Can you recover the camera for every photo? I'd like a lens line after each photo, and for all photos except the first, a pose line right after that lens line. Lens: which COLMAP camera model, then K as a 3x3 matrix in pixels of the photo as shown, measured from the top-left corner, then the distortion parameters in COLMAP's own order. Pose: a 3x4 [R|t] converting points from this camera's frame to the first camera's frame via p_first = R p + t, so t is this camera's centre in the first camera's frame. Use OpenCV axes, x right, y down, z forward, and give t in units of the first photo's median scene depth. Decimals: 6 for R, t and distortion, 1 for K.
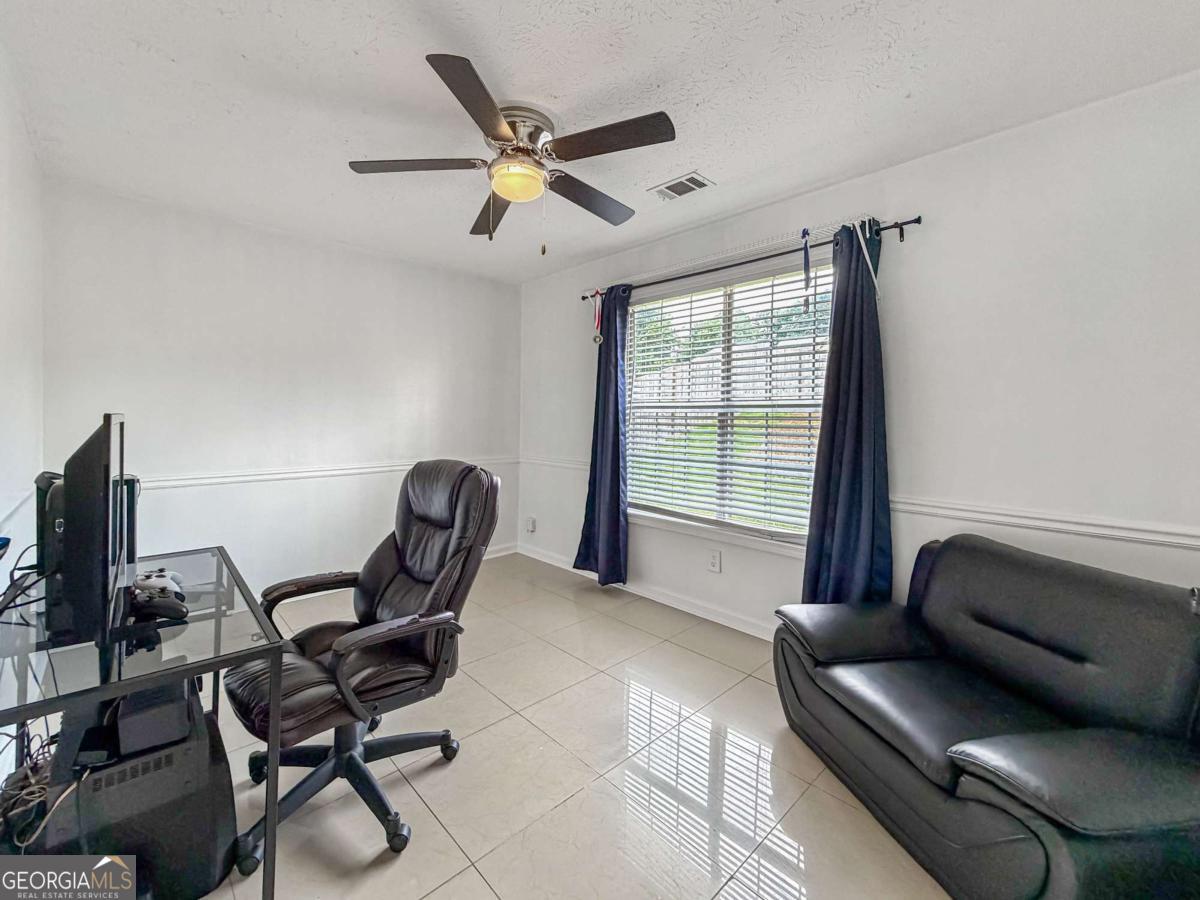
lens RADIAL K [[488.7, 0, 597.2], [0, 488.7, 406.2], [0, 0, 1]] dist [0.001777, -0.000197]
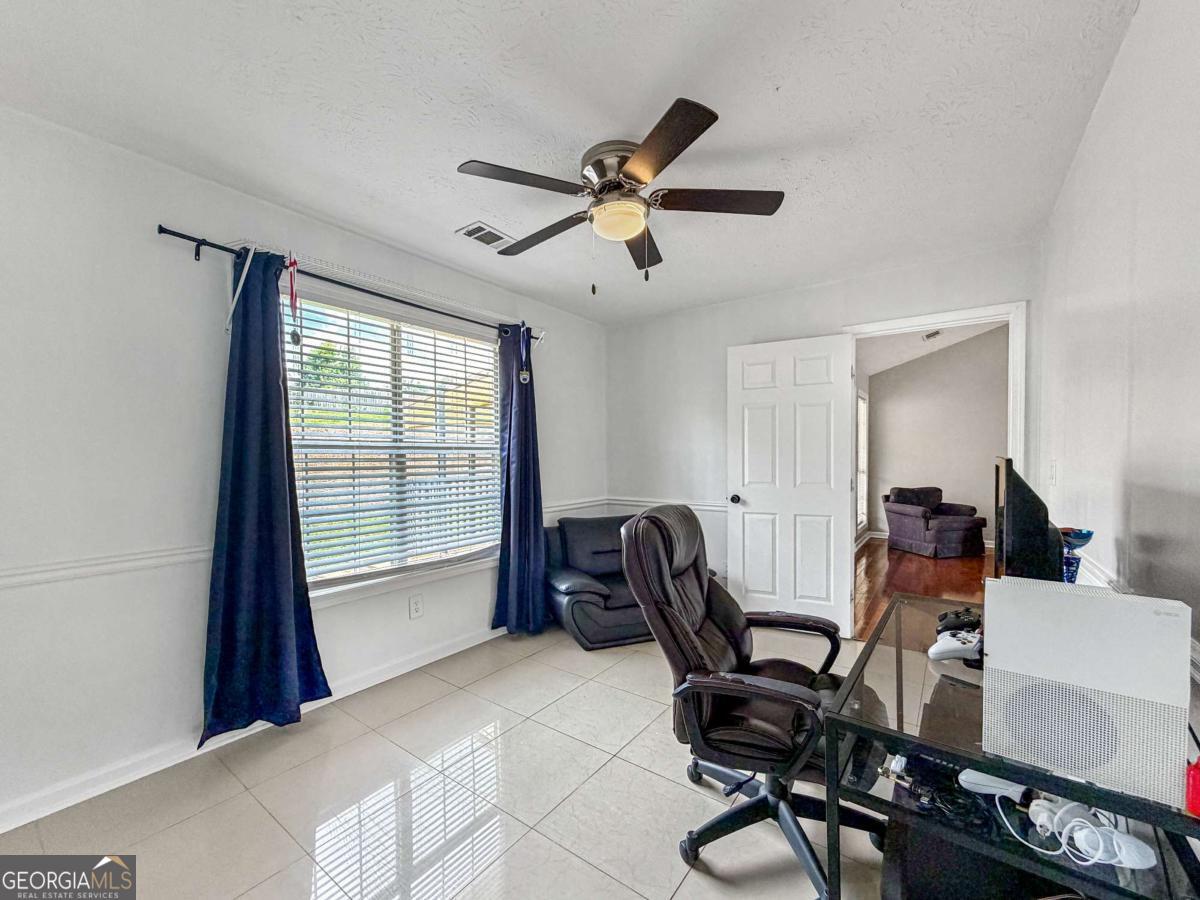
lens RADIAL K [[488.7, 0, 599.3], [0, 488.7, 454.2], [0, 0, 1]] dist [0.001777, -0.000197]
pose [[-0.162348, -0.001253, 0.986733, -0.745526], [-0.012916, 0.999916, -0.000856, 0.009555], [-0.986649, -0.012884, -0.162351, 0.769204]]
